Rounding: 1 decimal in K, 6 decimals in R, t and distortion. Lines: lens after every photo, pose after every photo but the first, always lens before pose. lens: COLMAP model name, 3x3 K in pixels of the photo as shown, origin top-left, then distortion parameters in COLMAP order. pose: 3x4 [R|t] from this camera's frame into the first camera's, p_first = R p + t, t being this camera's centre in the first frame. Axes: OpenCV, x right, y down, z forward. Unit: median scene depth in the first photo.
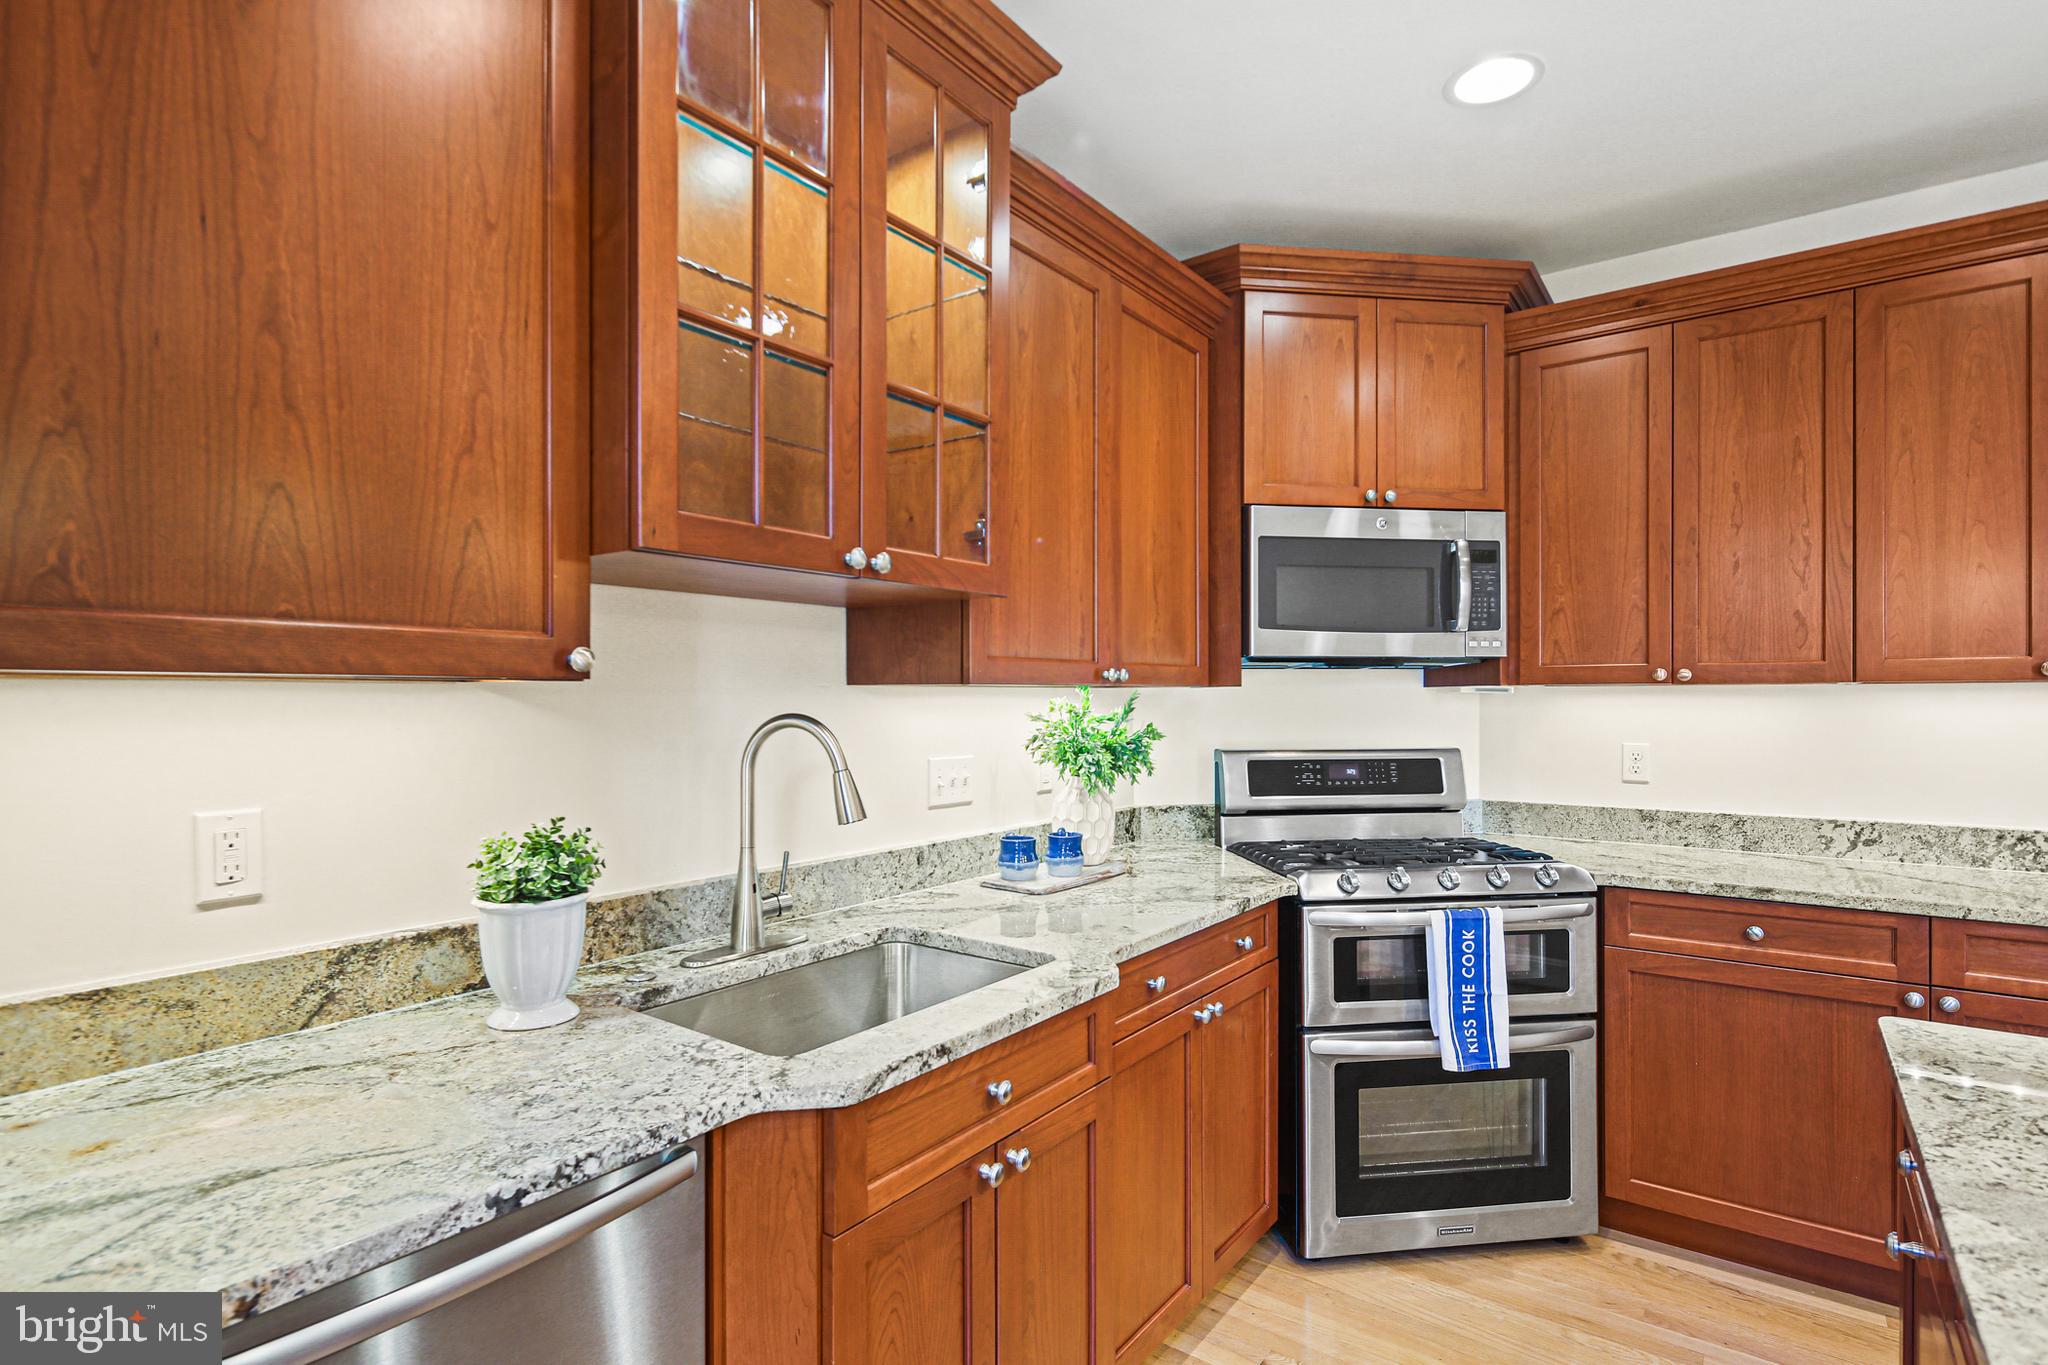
lens RADIAL K [[1002.7, 0, 1024.0], [0, 1002.7, 682.5], [0, 0, 1]] dist [-0.001423, -0.001833]
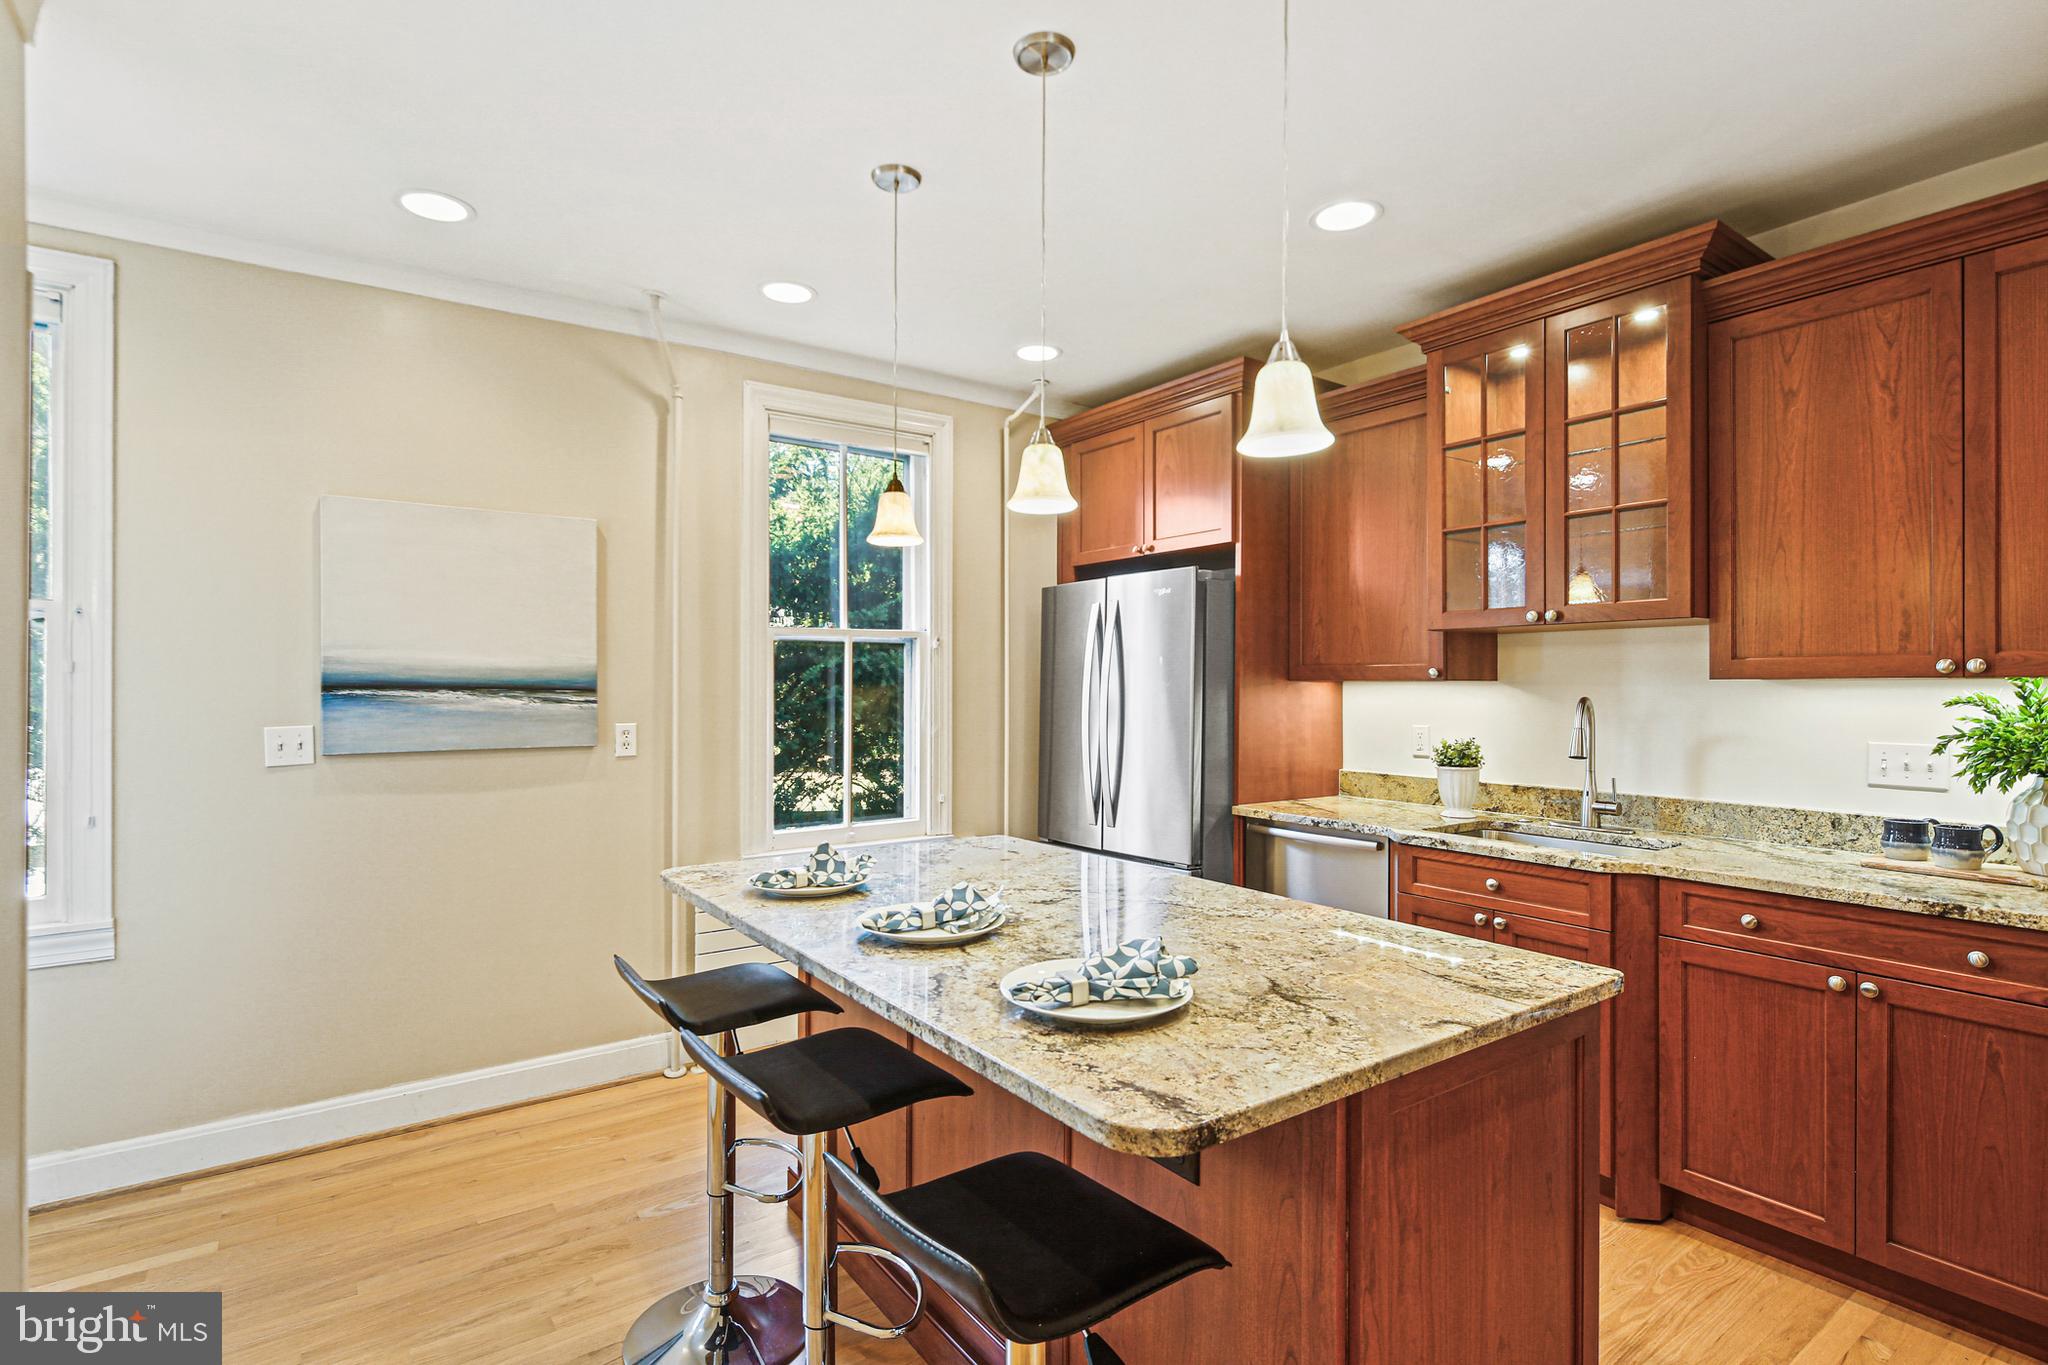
lens RADIAL K [[1022.2, 0, 1024.0], [0, 1022.2, 682.5], [0, 0, 1]] dist [-0.001283, -0.000369]
pose [[-0.296116, -0.014855, -0.955036, 1.315964], [0.001775, 0.999869, -0.016103, 0.023611], [0.955150, -0.006464, -0.296051, 0.420183]]
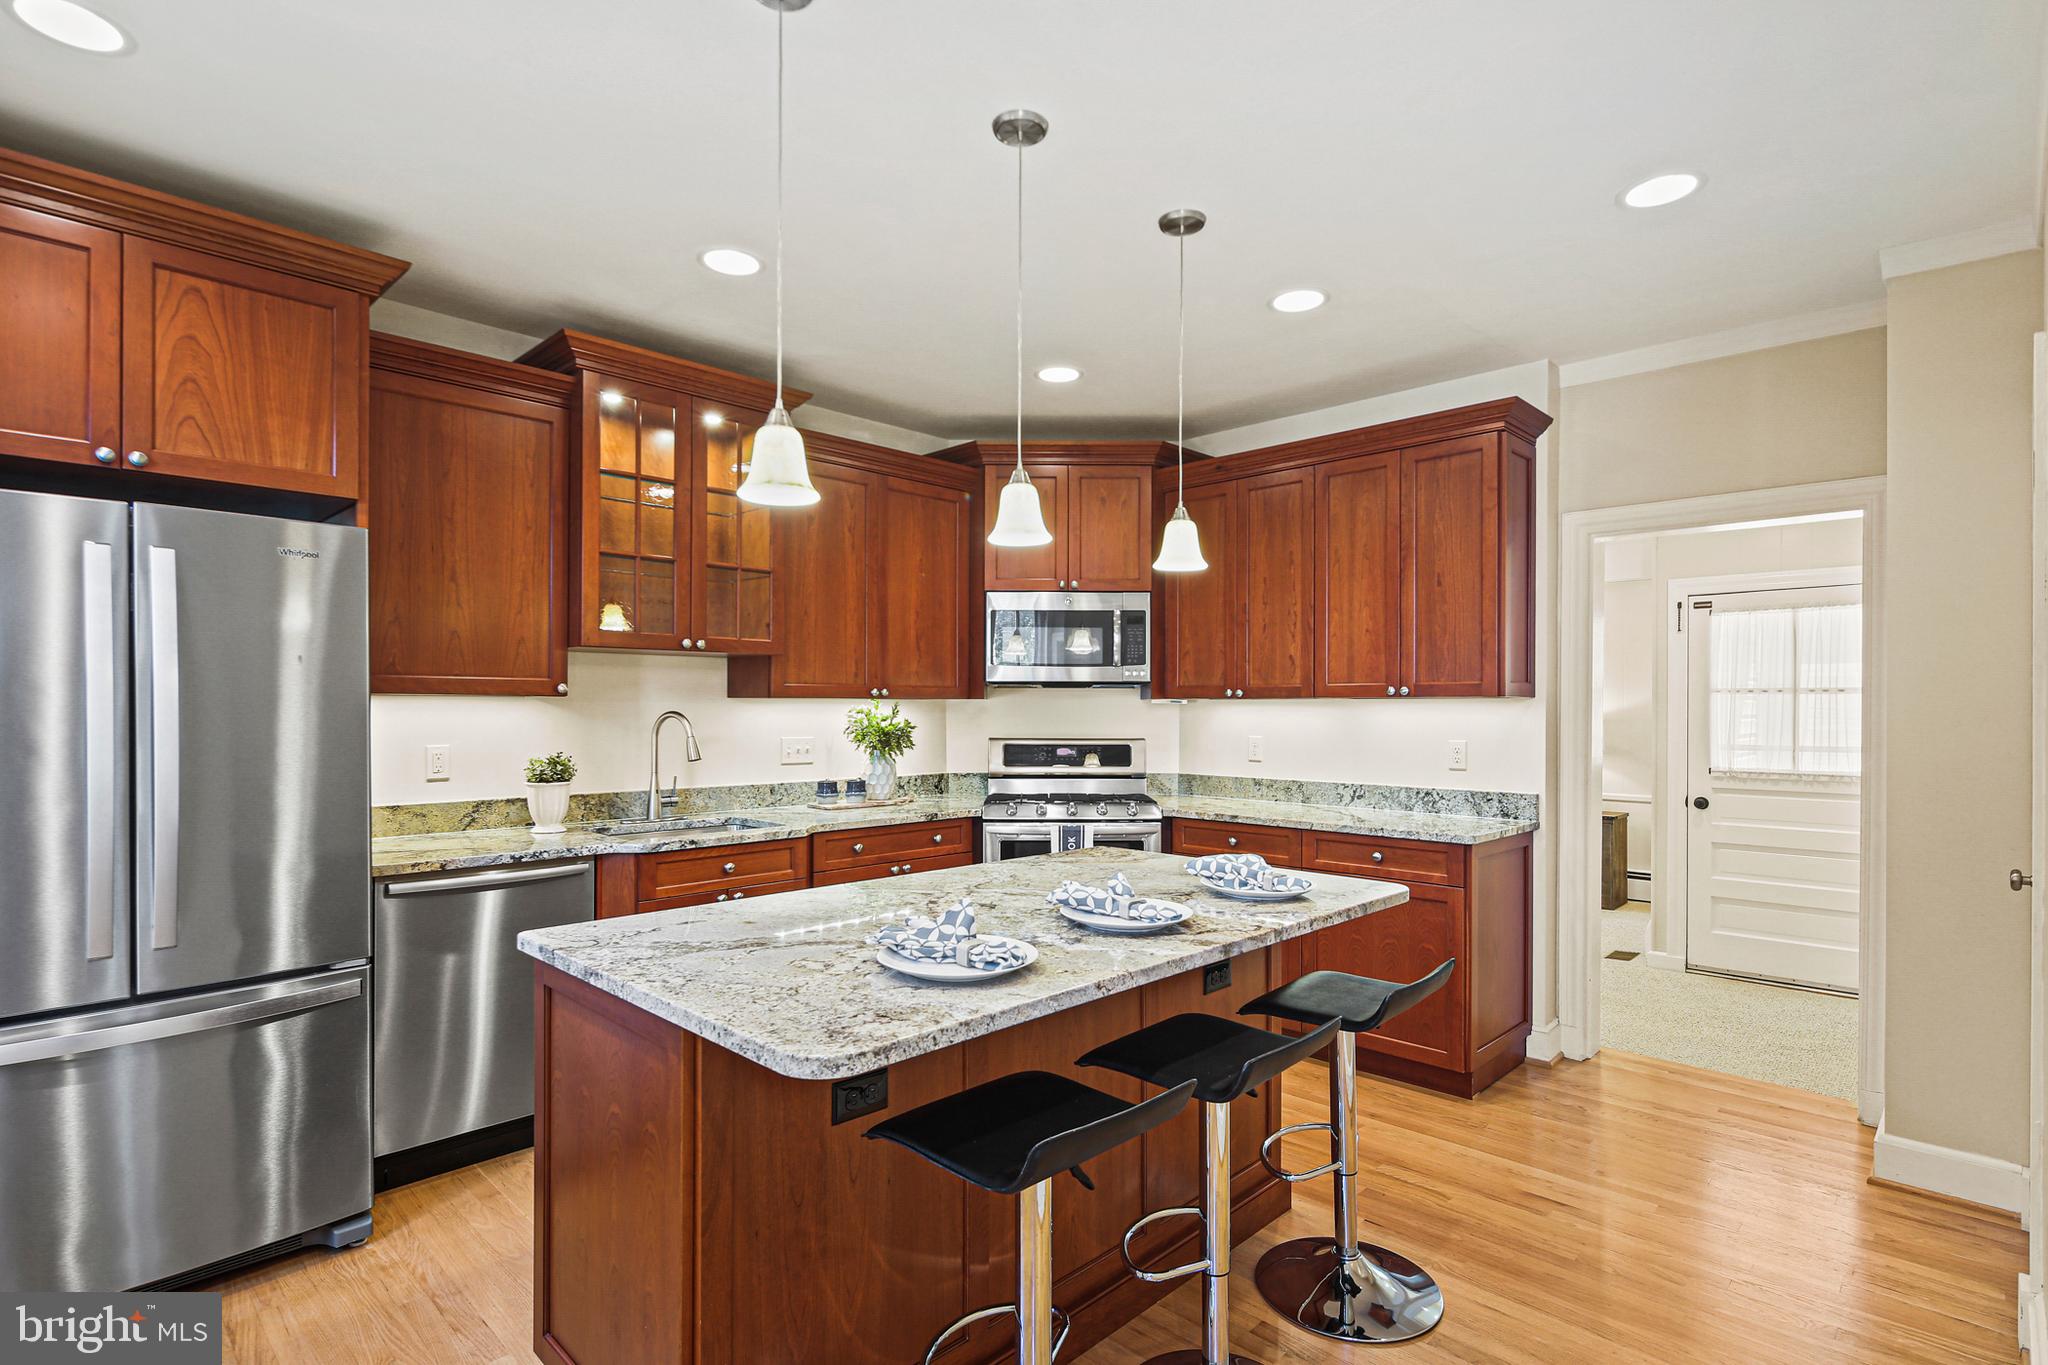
lens RADIAL K [[1002.7, 0, 1024.0], [0, 1002.7, 682.5], [0, 0, 1]] dist [-0.001423, -0.001833]
pose [[0.990933, 0.001563, -0.134347, 0.593436], [-0.002854, 0.999952, -0.009417, -0.009407], [0.134325, 0.009715, 0.990890, -0.767443]]
